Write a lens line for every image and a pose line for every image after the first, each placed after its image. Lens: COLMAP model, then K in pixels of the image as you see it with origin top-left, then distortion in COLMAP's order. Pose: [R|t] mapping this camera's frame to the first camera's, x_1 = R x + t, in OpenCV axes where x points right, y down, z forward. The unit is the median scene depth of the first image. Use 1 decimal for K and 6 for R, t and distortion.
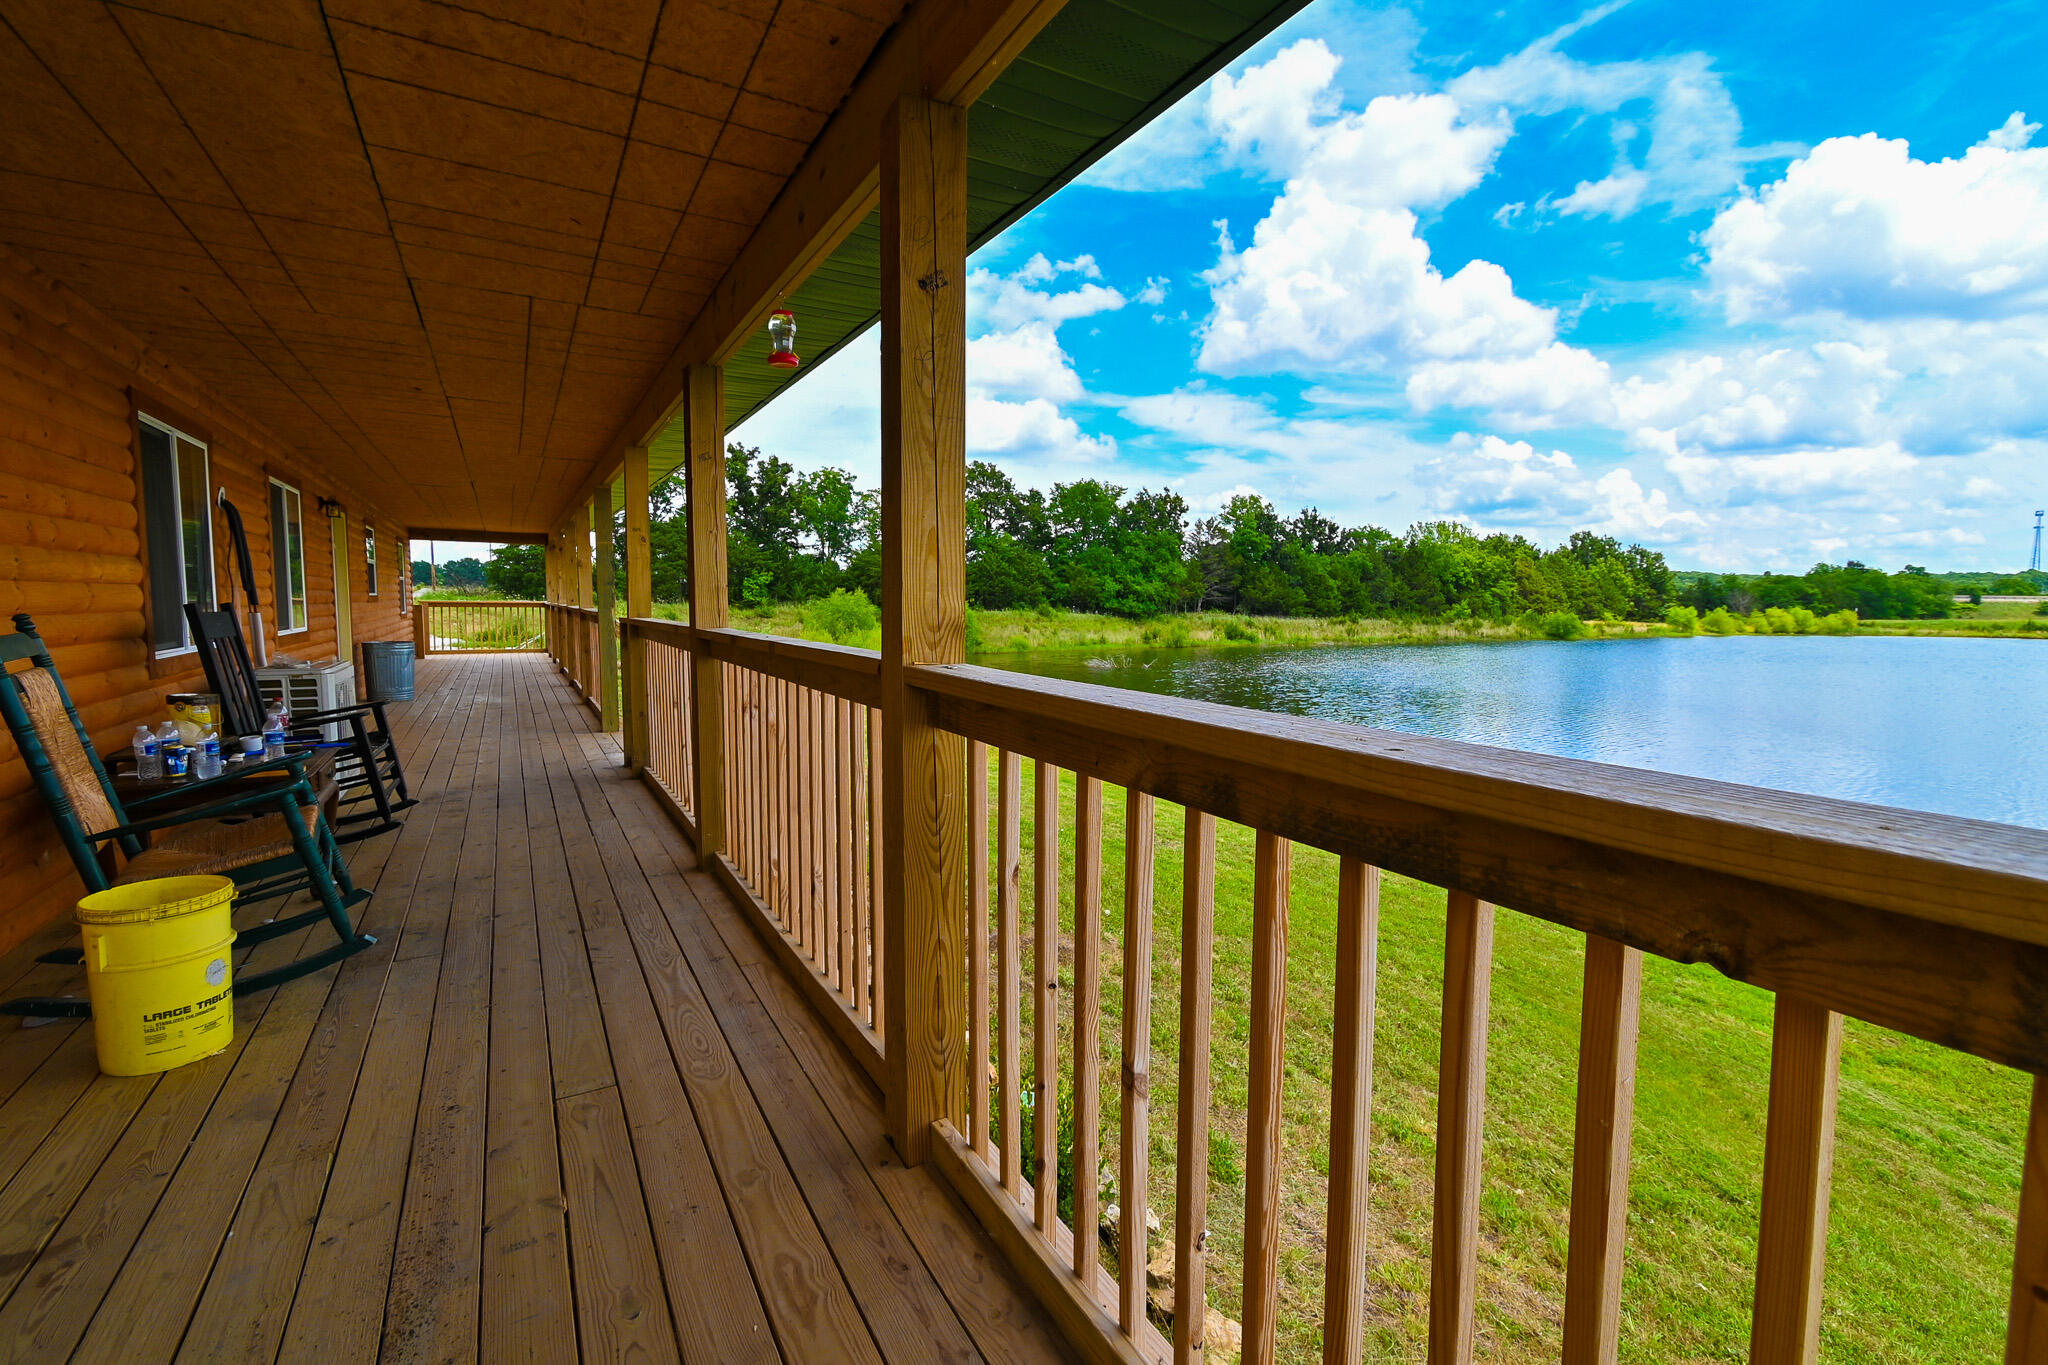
lens RADIAL K [[906.9, 0, 1027.8], [0, 906.9, 680.8], [0, 0, 1]] dist [0.004452, -0.000844]
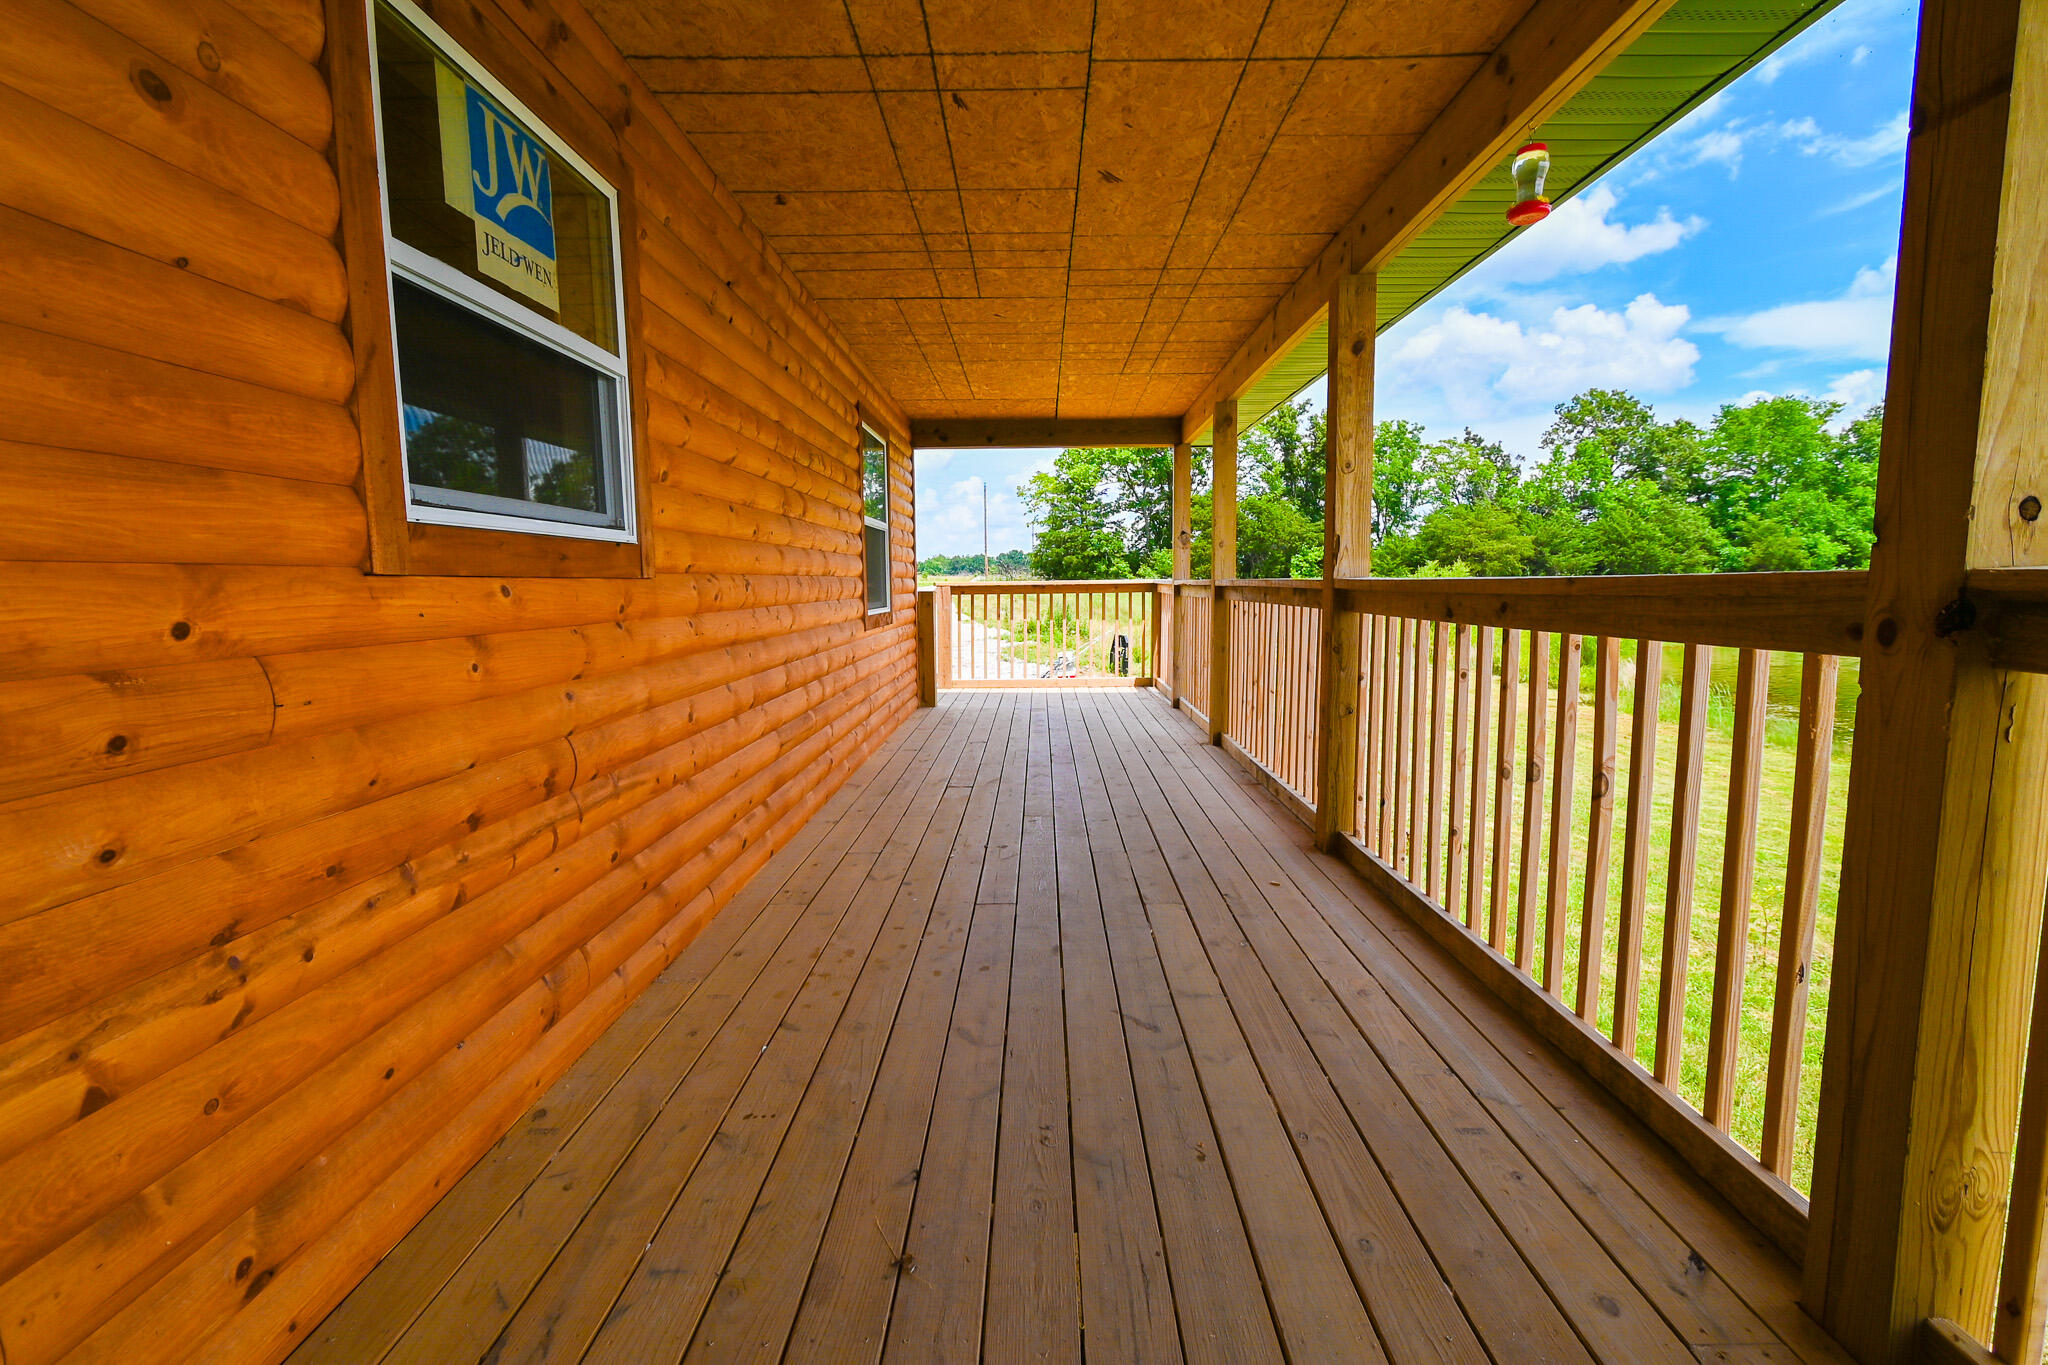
lens RADIAL K [[906.9, 0, 1027.8], [0, 906.9, 680.8], [0, 0, 1]] dist [0.004452, -0.000844]
pose [[0.860454, 0.033993, -0.508393, -0.077336], [-0.024086, 0.999370, 0.026055, -0.010380], [0.508958, -0.010174, 0.860731, 0.125816]]
